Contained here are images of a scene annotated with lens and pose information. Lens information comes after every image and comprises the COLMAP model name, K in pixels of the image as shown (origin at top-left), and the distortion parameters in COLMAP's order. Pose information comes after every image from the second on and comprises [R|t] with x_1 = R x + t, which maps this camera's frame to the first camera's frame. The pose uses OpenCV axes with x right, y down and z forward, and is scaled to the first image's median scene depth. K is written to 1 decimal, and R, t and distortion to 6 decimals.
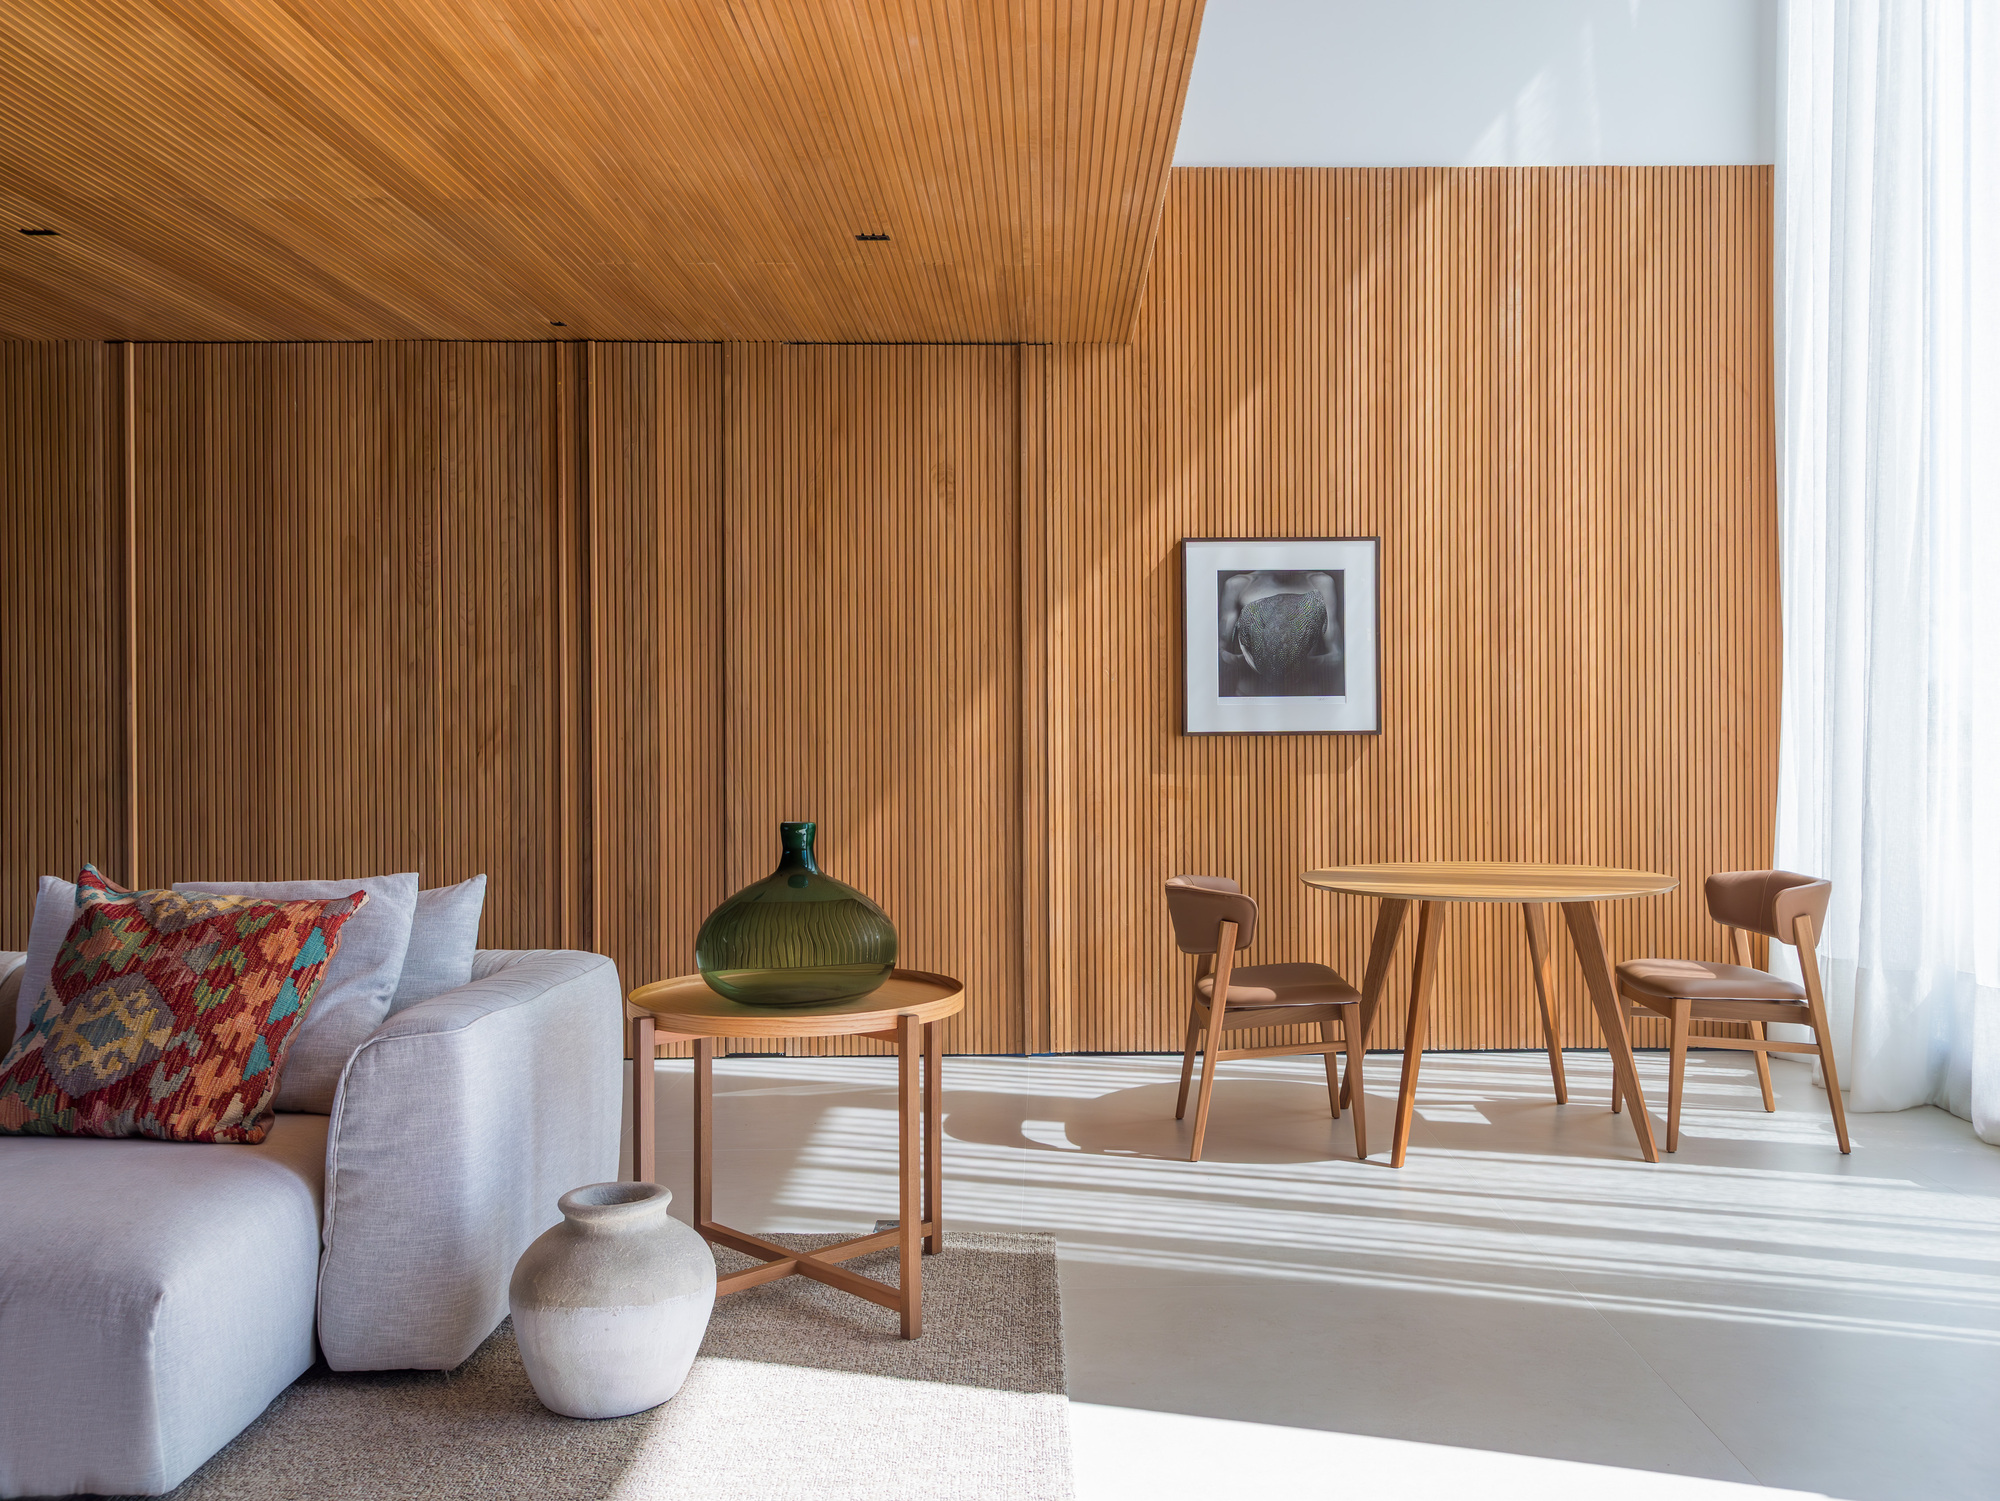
lens RADIAL K [[1691.8, 0, 1000.0], [0, 1691.8, 750.5], [0, 0, 1]] dist [0.032296, -0.007468]
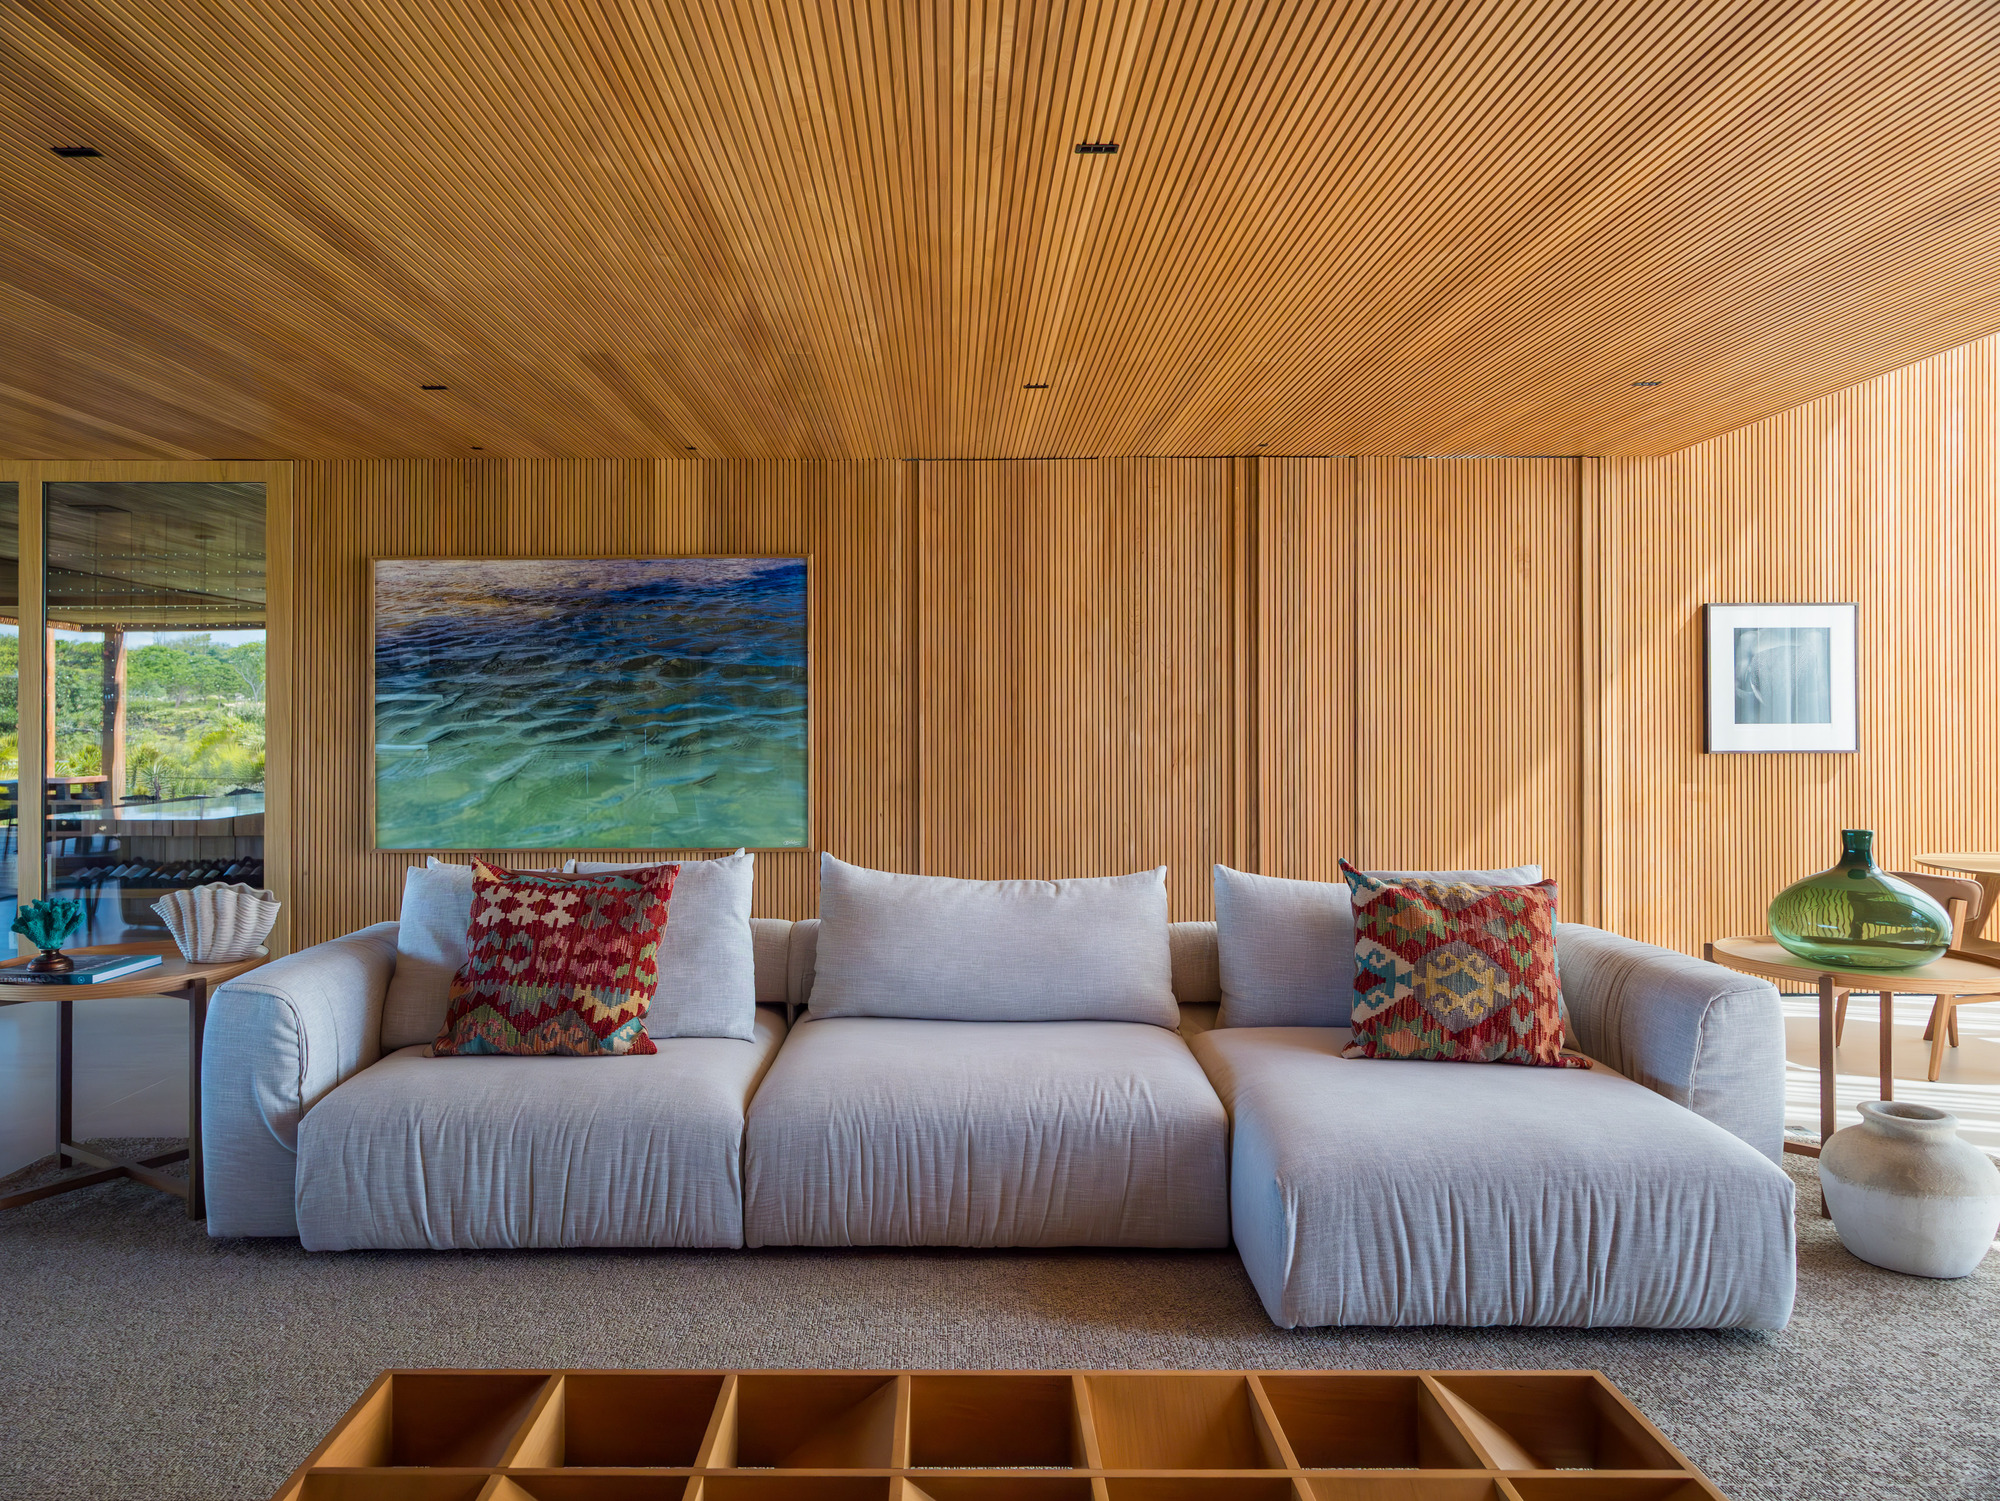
lens RADIAL K [[1288.7, 0, 1000.0], [0, 1288.7, 750.5], [0, 0, 1]] dist [0.001649, 0.001163]
pose [[0.999647, 0.003451, -0.026338, -0.415369], [-0.003434, 0.999994, 0.000691, -0.010014], [0.026341, -0.000600, 0.999653, -0.017502]]
